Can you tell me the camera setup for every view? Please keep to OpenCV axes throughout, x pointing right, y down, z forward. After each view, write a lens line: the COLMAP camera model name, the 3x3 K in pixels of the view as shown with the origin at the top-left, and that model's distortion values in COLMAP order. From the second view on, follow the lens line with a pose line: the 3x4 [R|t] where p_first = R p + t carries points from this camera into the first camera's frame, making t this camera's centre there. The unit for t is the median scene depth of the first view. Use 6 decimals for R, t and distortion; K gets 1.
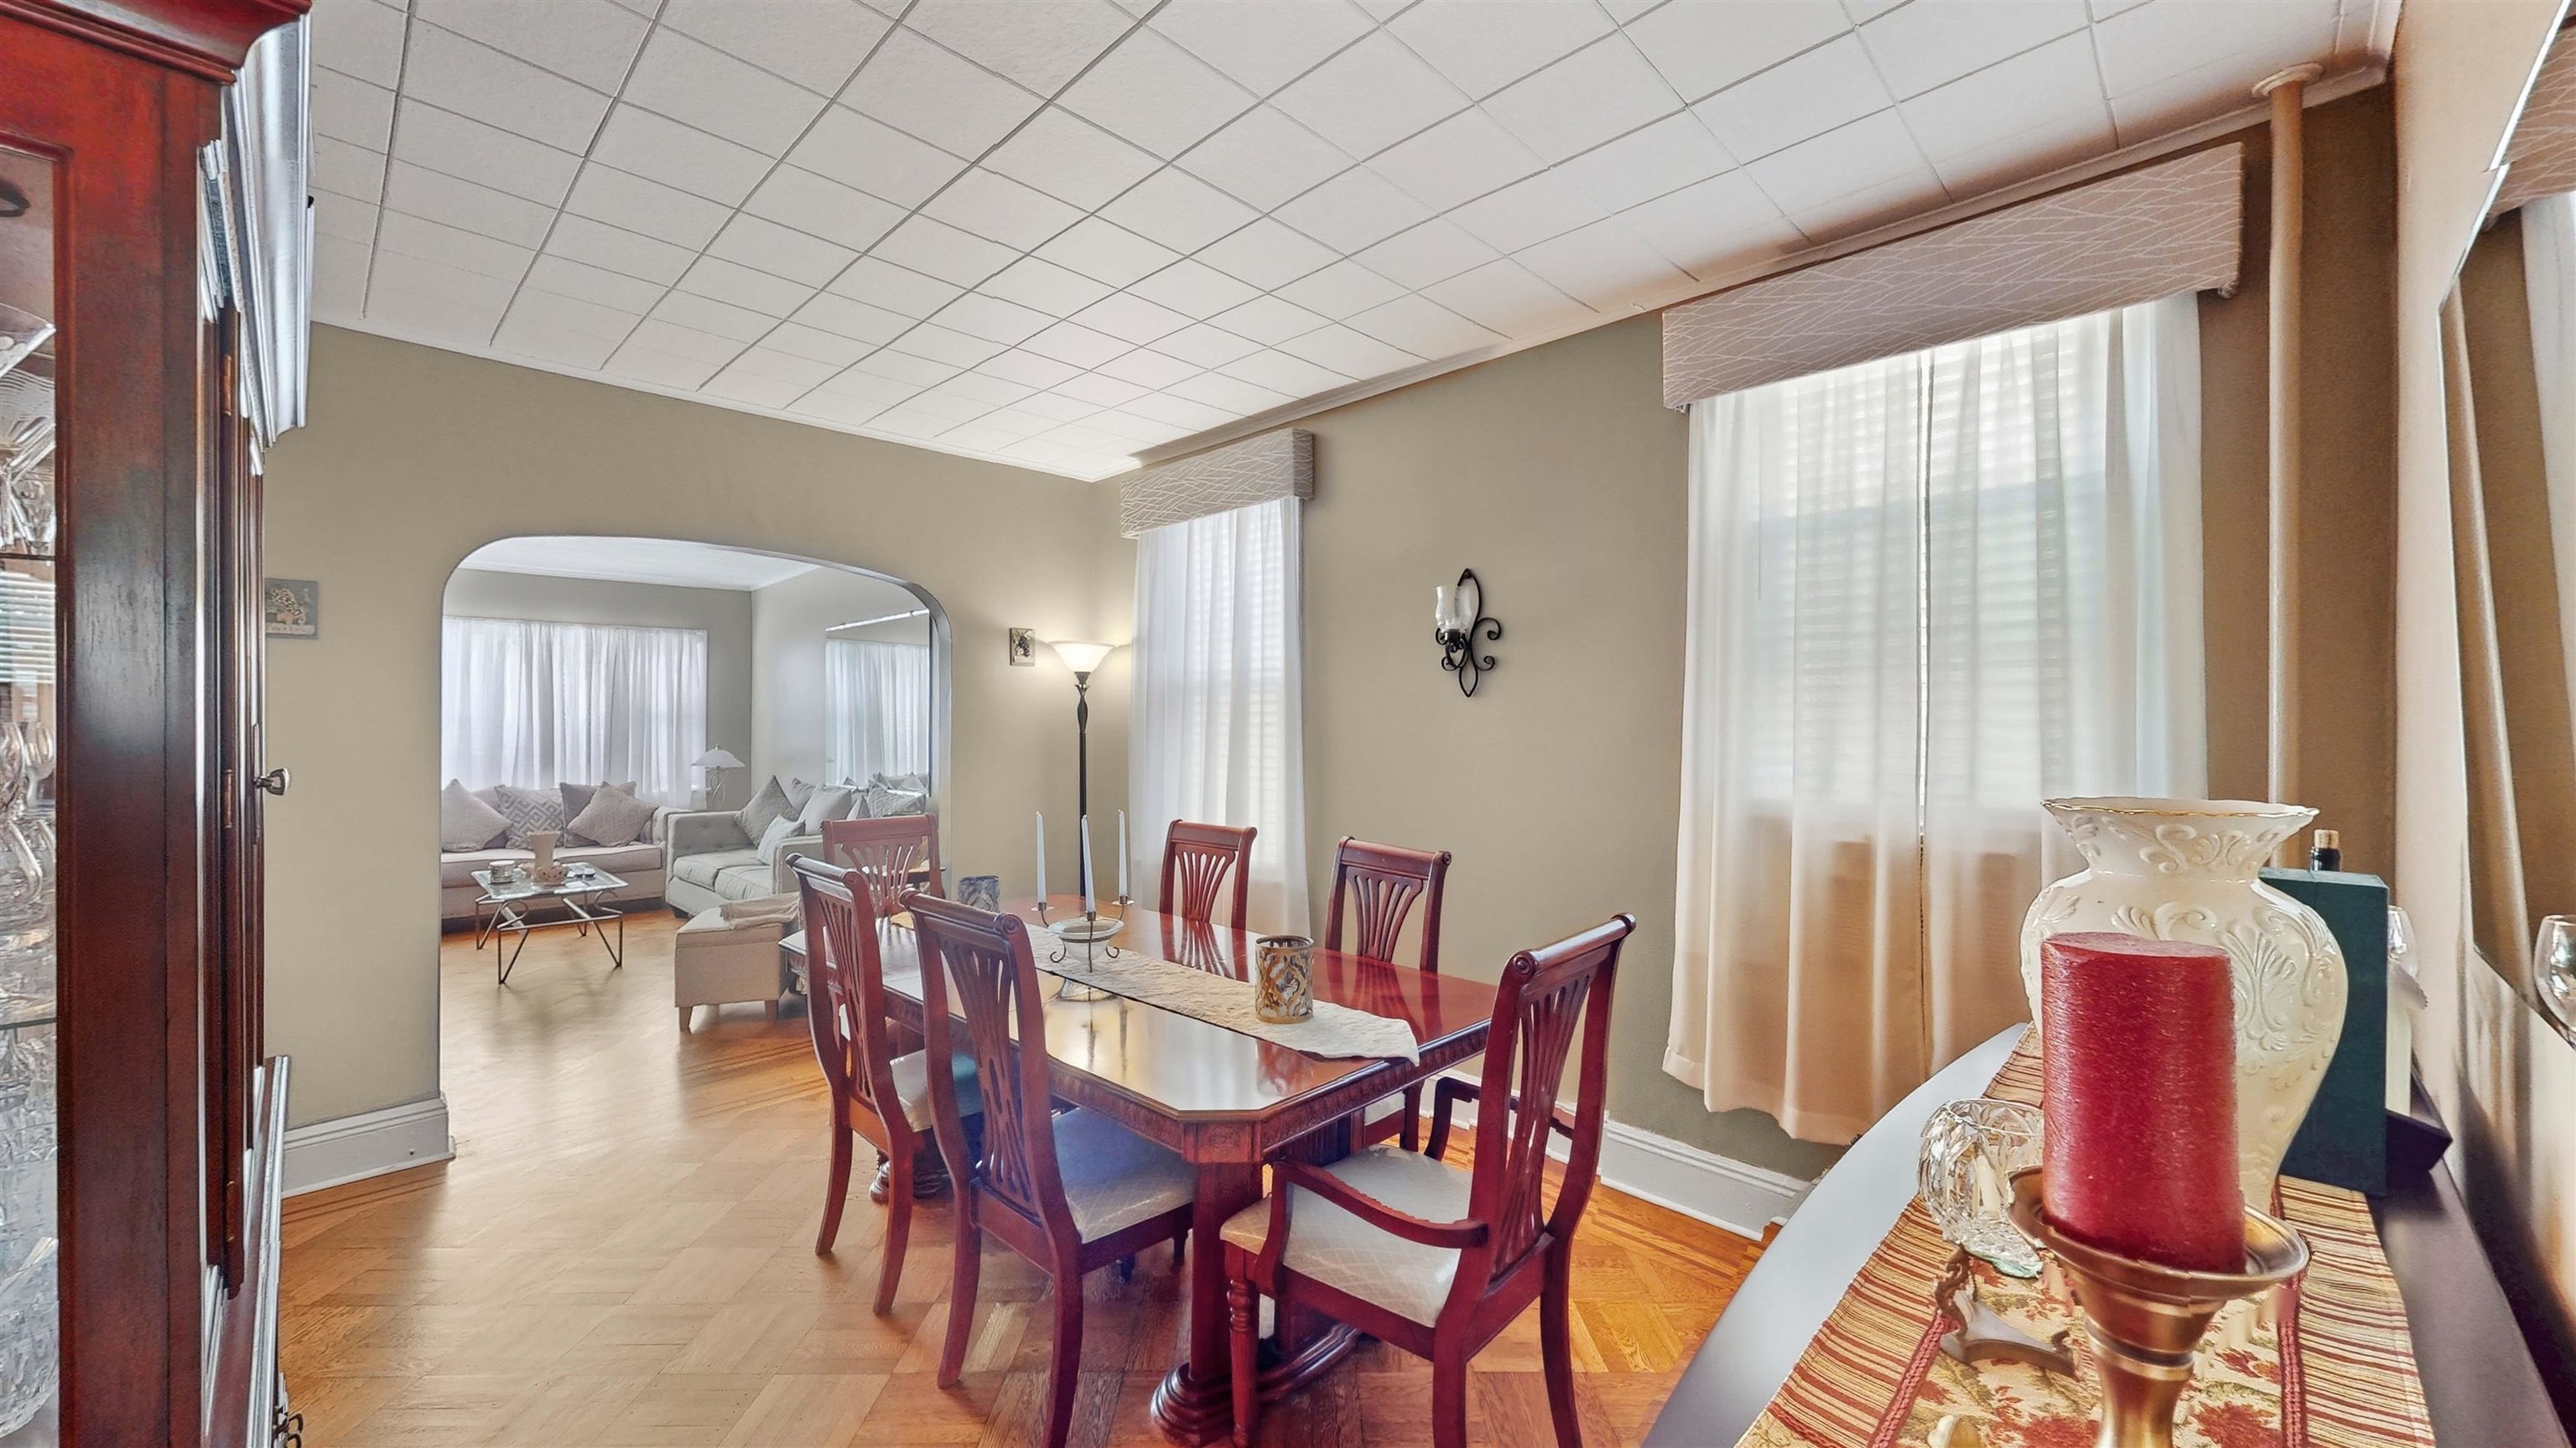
lens RADIAL K [[964.2, 0, 1271.3], [0, 964.2, 721.3], [0, 0, 1]] dist [0.002312, 0.000063]
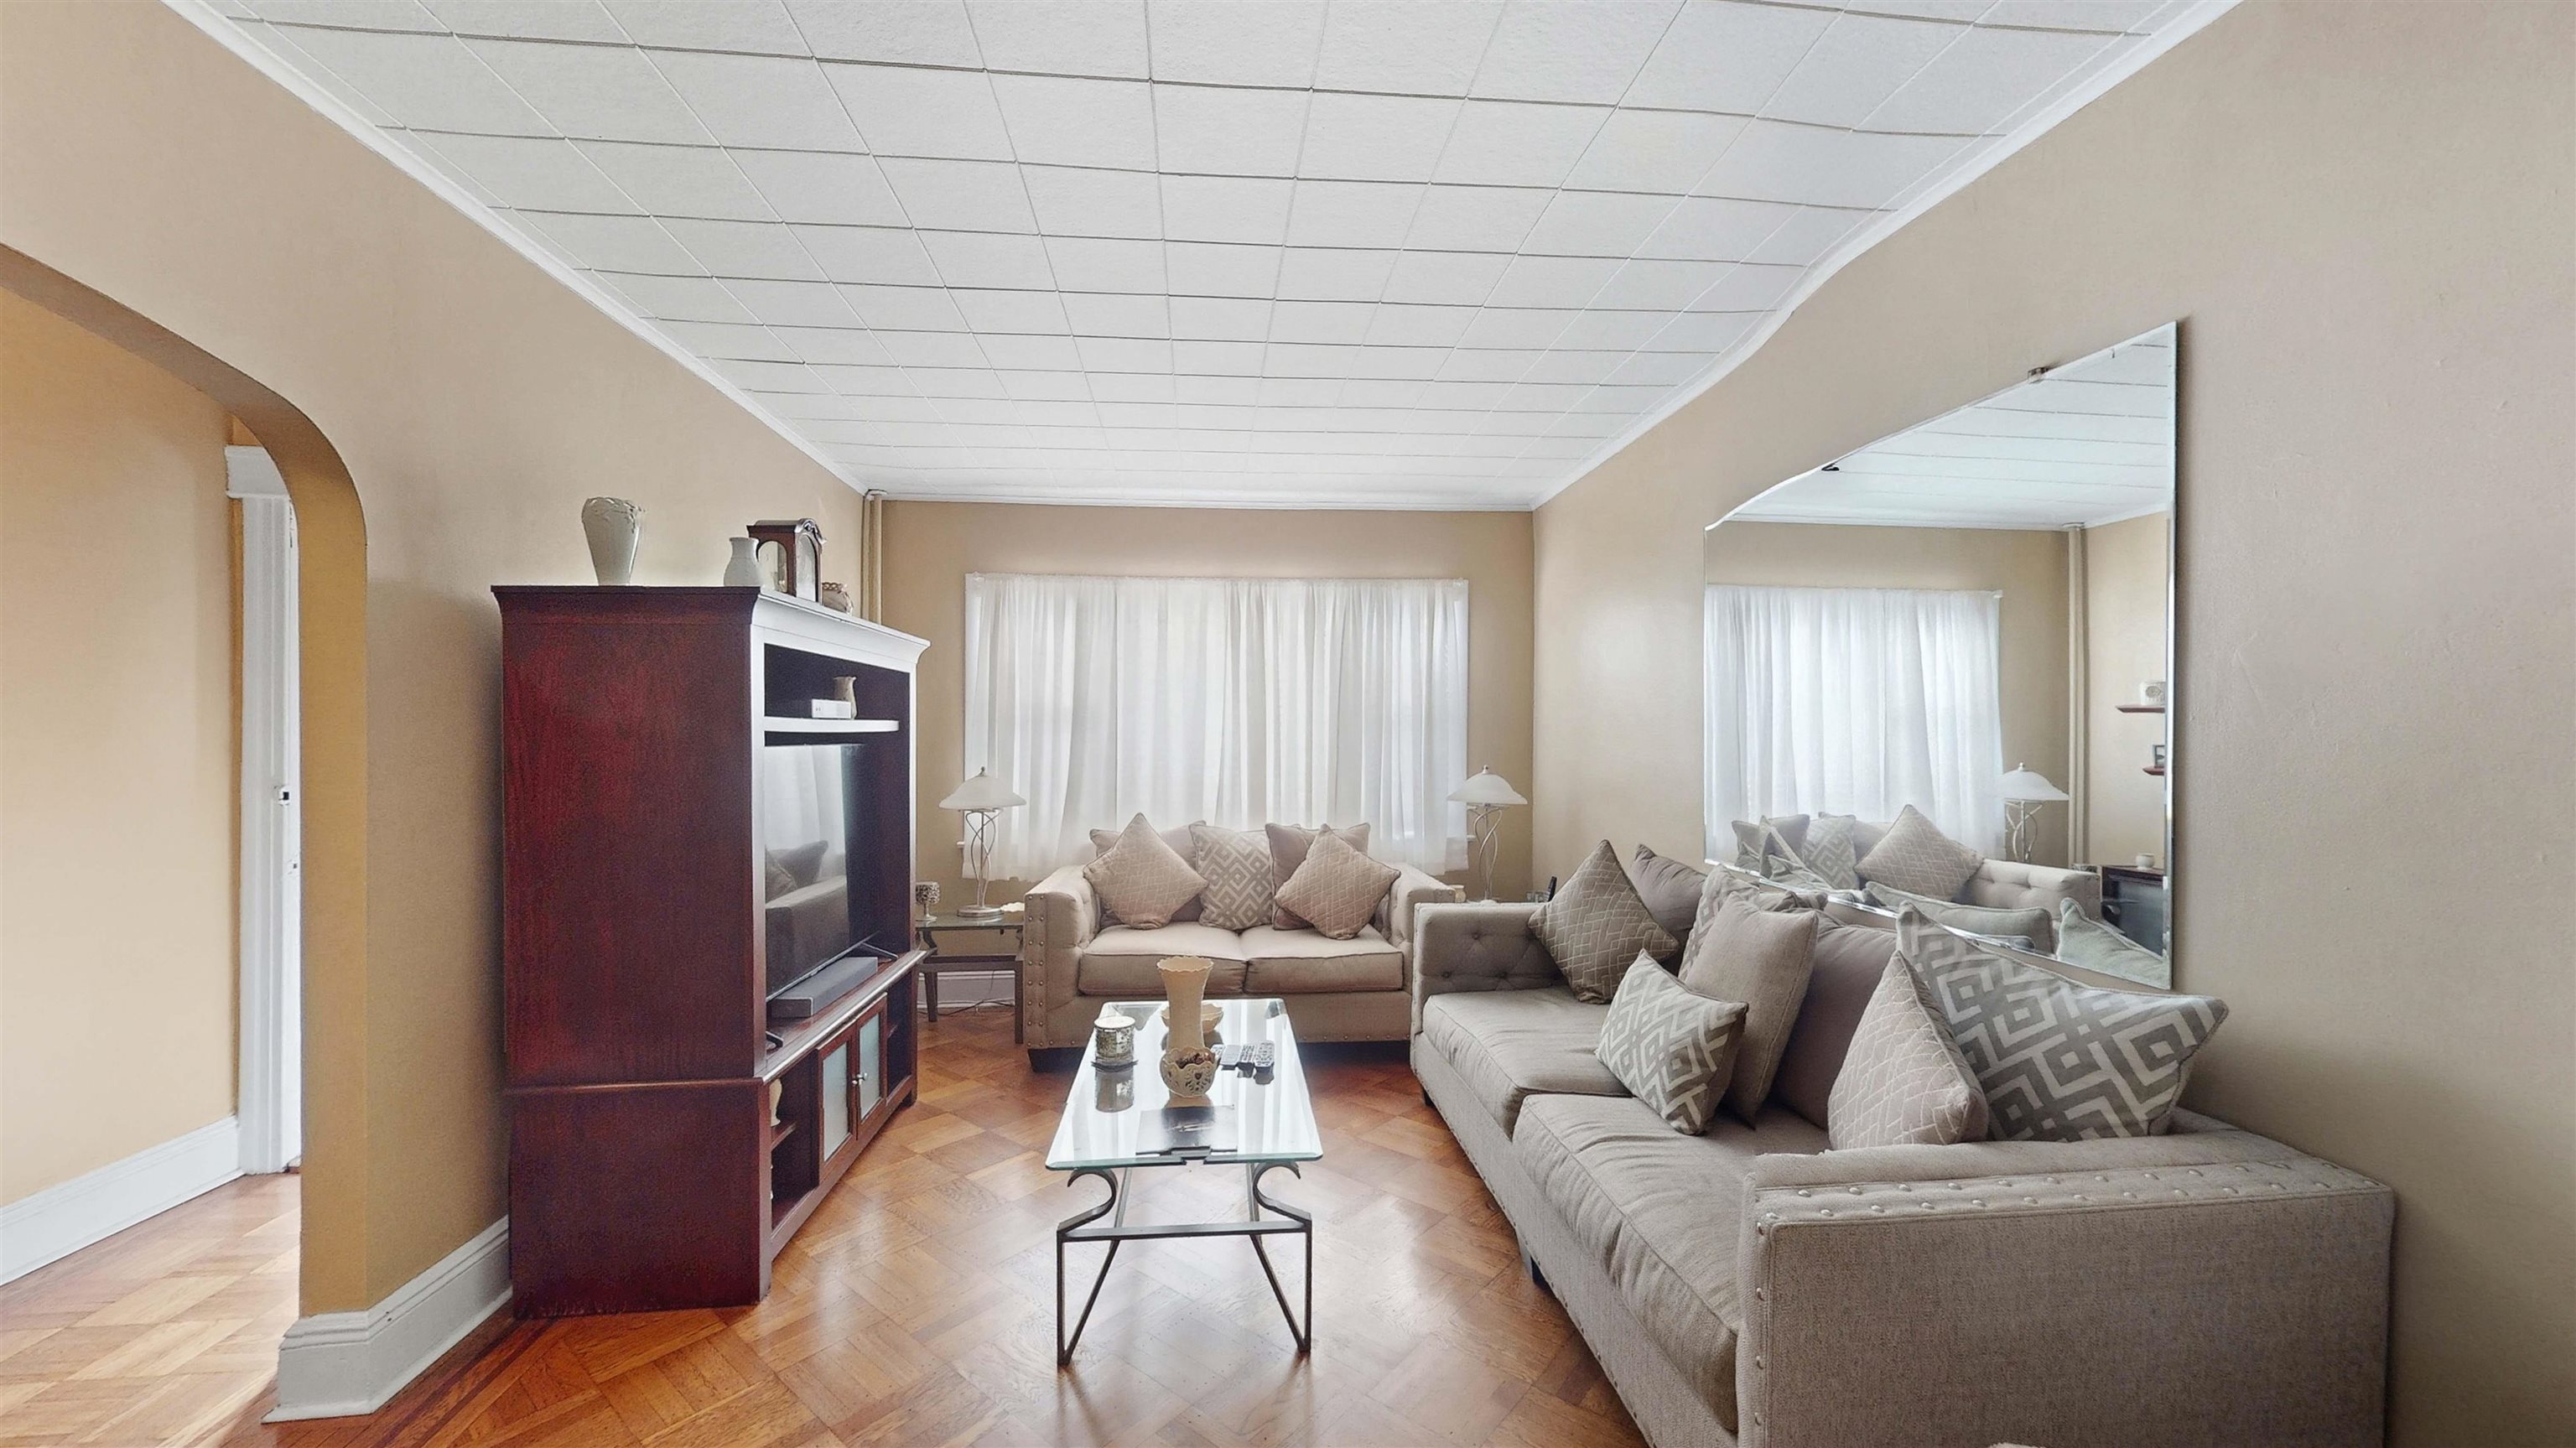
lens RADIAL K [[964.2, 0, 1285.0], [0, 964.2, 731.5], [0, 0, 1]] dist [0.002312, 0.000063]
pose [[0.768707, -0.003803, -0.639590, -0.321262], [0.001178, 0.999989, -0.004530, 0.006272], [0.639600, 0.002728, 0.768703, 0.516720]]
